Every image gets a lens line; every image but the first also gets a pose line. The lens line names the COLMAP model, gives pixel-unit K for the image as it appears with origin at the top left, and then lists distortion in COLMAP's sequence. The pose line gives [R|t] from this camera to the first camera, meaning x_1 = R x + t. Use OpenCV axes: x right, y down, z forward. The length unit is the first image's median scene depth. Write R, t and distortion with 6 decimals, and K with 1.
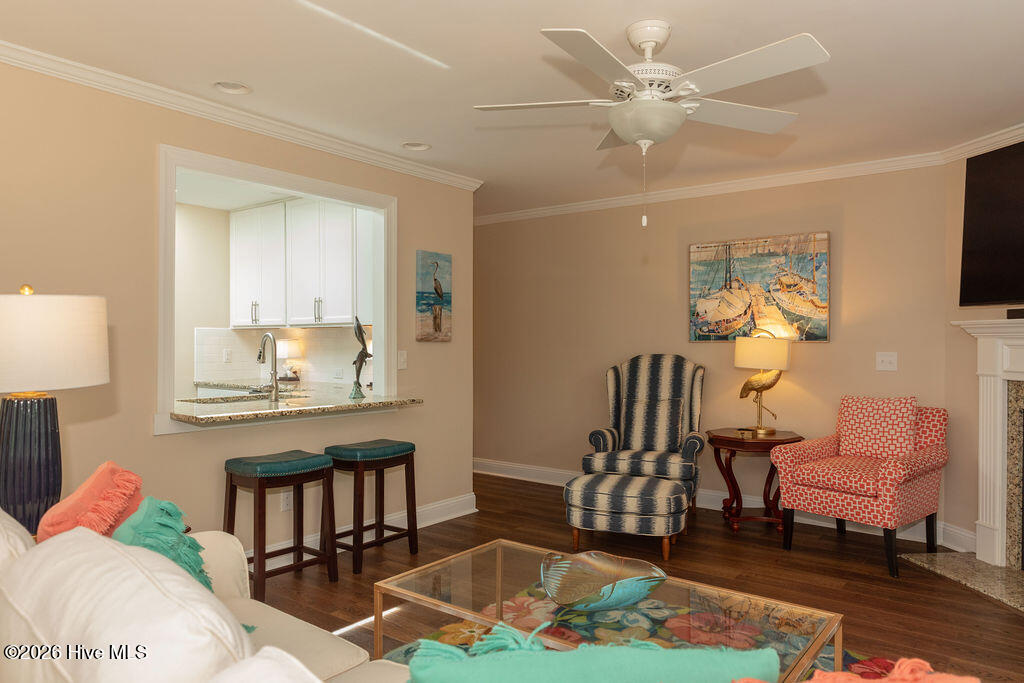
lens RADIAL K [[687.8, 0, 512.0], [0, 687.8, 341.5], [0, 0, 1]] dist [0.006108, -0.000605]
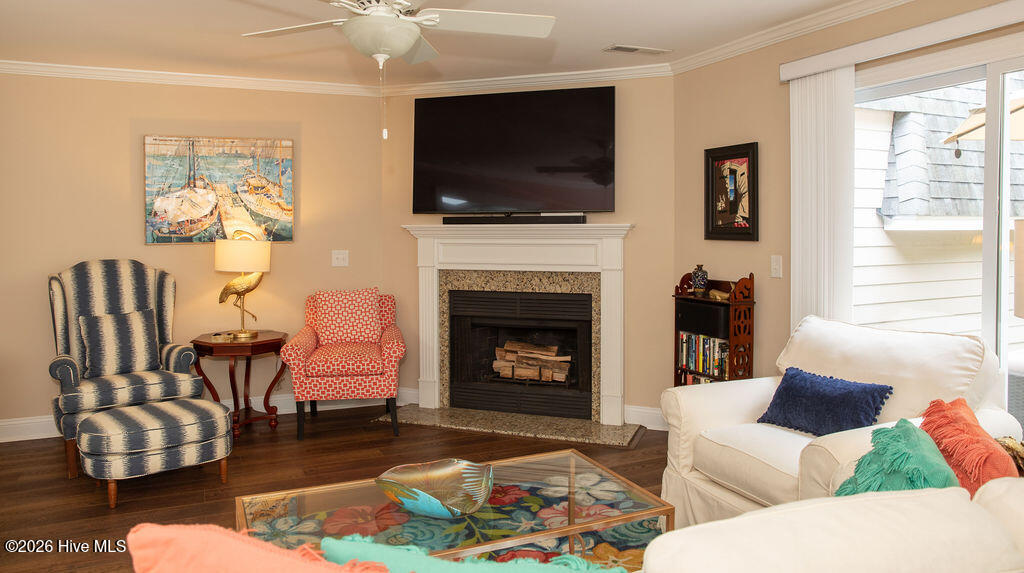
lens RADIAL K [[695.8, 0, 509.4], [0, 695.8, 245.7], [0, 0, 1]] dist [-0.064865, 0.002081]
pose [[0.487668, -0.025192, 0.872666, -0.318413], [0.006923, 0.999664, 0.024990, -0.018909], [-0.873002, -0.006146, 0.487679, 0.178108]]
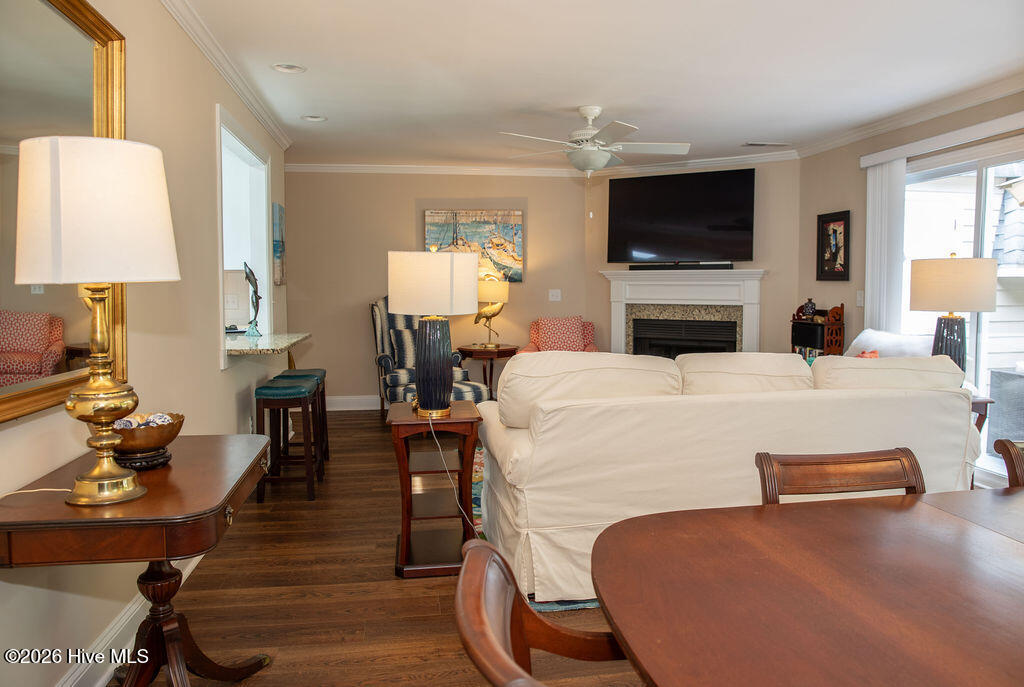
lens RADIAL K [[708.8, 0, 552.4], [0, 708.8, 338.6], [0, 0, 1]] dist [-0.154076, 0.158044]
pose [[0.664442, -0.061484, 0.744806, -0.660773], [0.006495, 0.997048, 0.076512, 0.002826], [-0.747311, -0.046000, 0.662880, -0.084935]]
